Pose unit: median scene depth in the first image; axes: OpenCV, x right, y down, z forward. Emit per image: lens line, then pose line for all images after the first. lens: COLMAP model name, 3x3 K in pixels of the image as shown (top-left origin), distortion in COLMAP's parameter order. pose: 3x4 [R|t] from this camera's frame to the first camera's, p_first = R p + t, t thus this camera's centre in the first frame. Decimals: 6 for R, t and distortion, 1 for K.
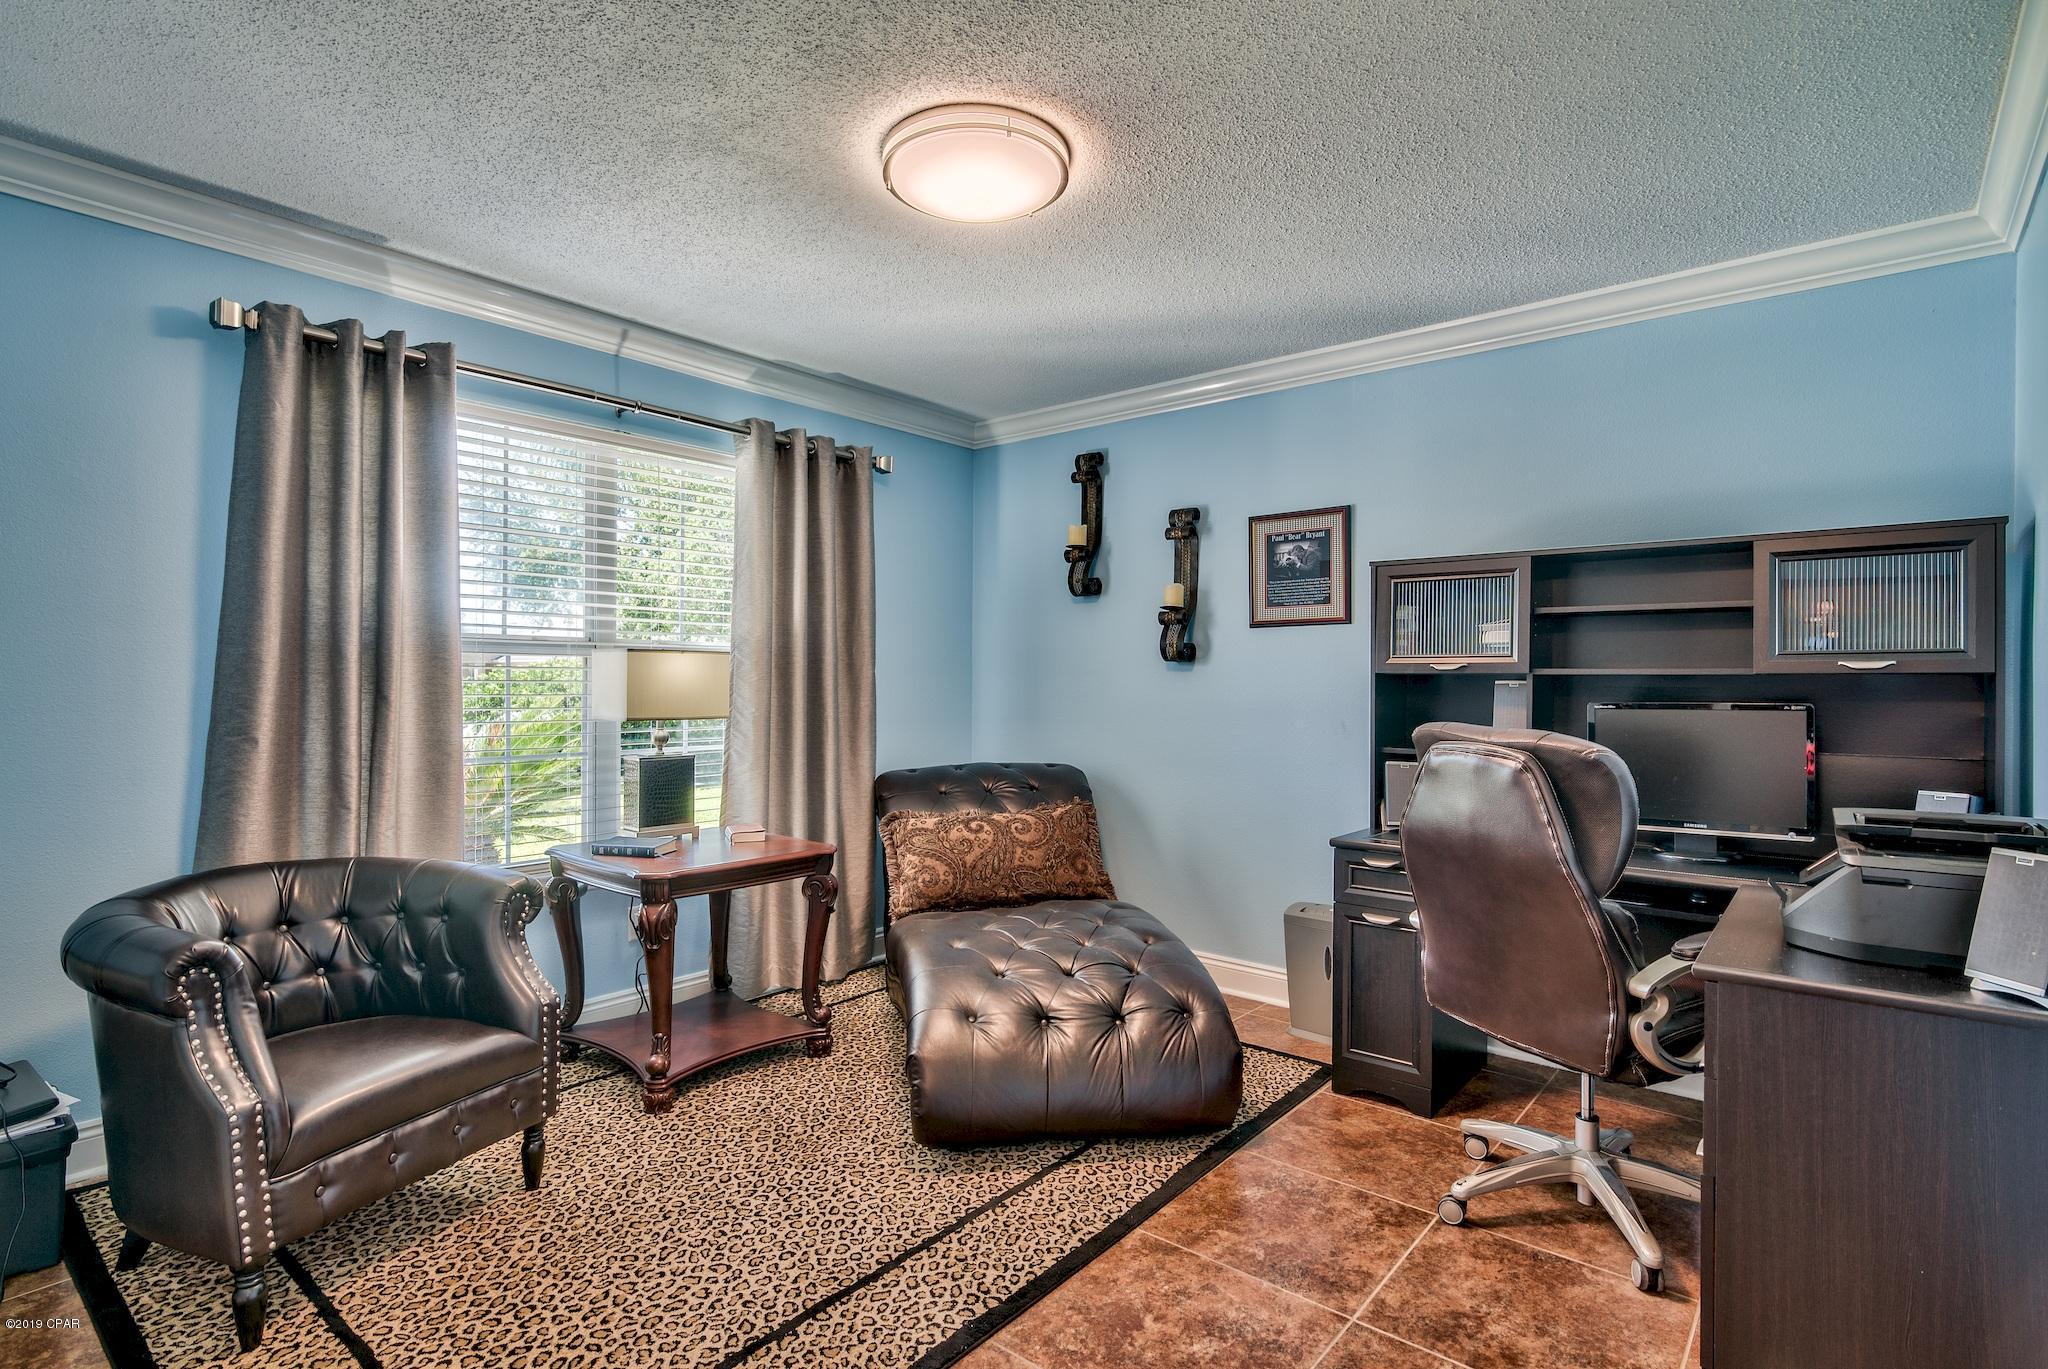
lens RADIAL K [[1023.3, 0, 1024.0], [0, 1023.3, 684.5], [0, 0, 1]] dist [-0.000852, -0.000262]
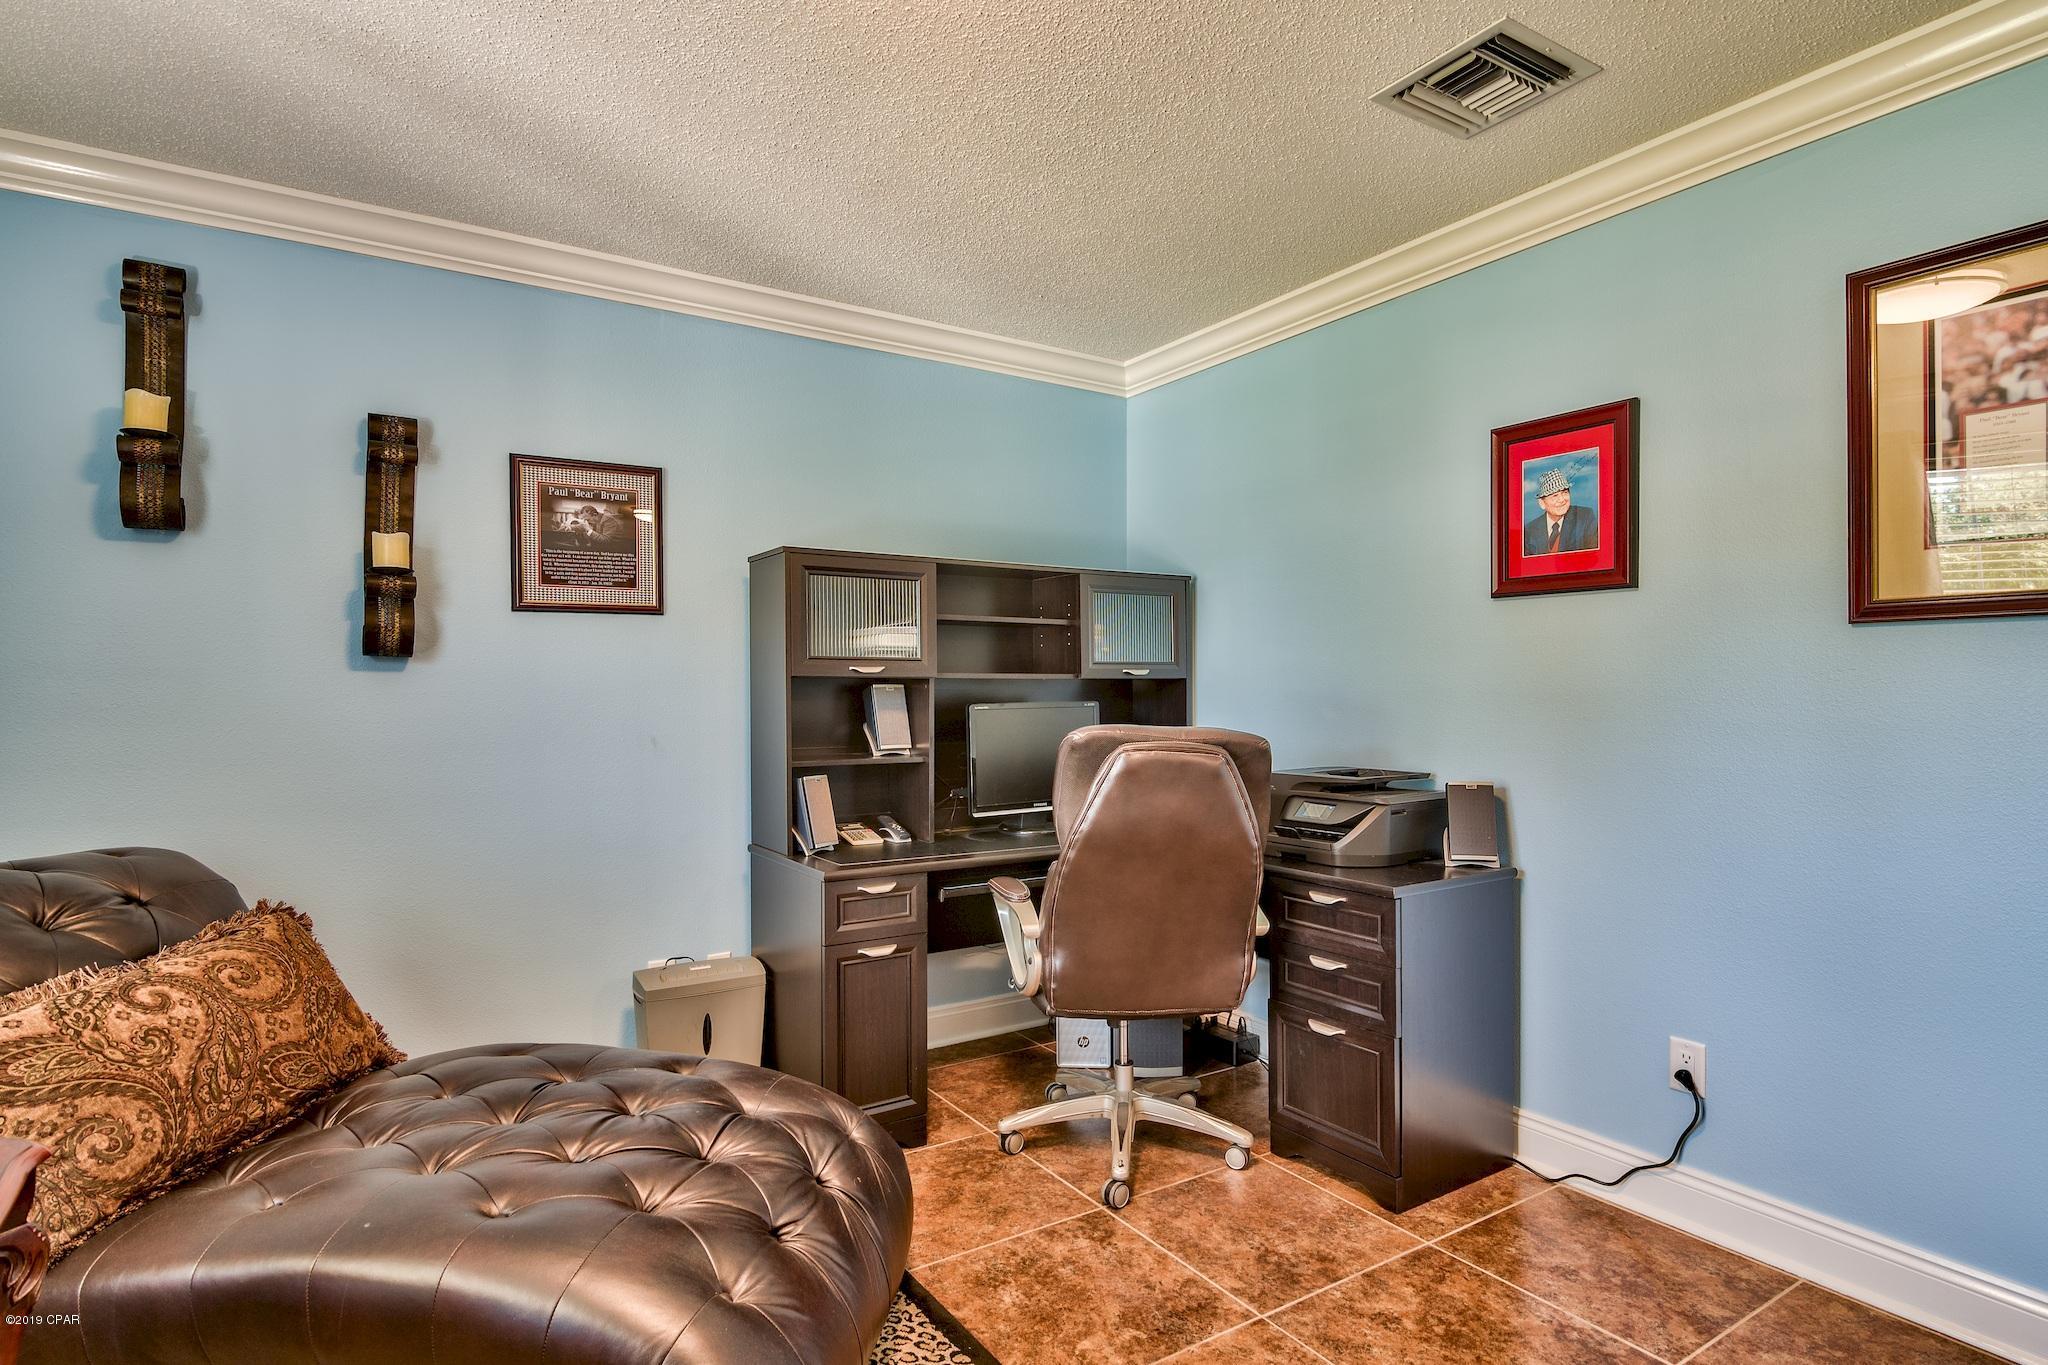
lens RADIAL K [[1039.9, 0, 1025.7], [0, 1039.9, 688.0], [0, 0, 1]] dist [-0.000794, -0.000294]
pose [[0.314807, -0.009648, 0.949107, -0.365597], [0.008369, 0.999938, 0.007389, -0.004552], [-0.949119, 0.005617, 0.314868, 0.455030]]
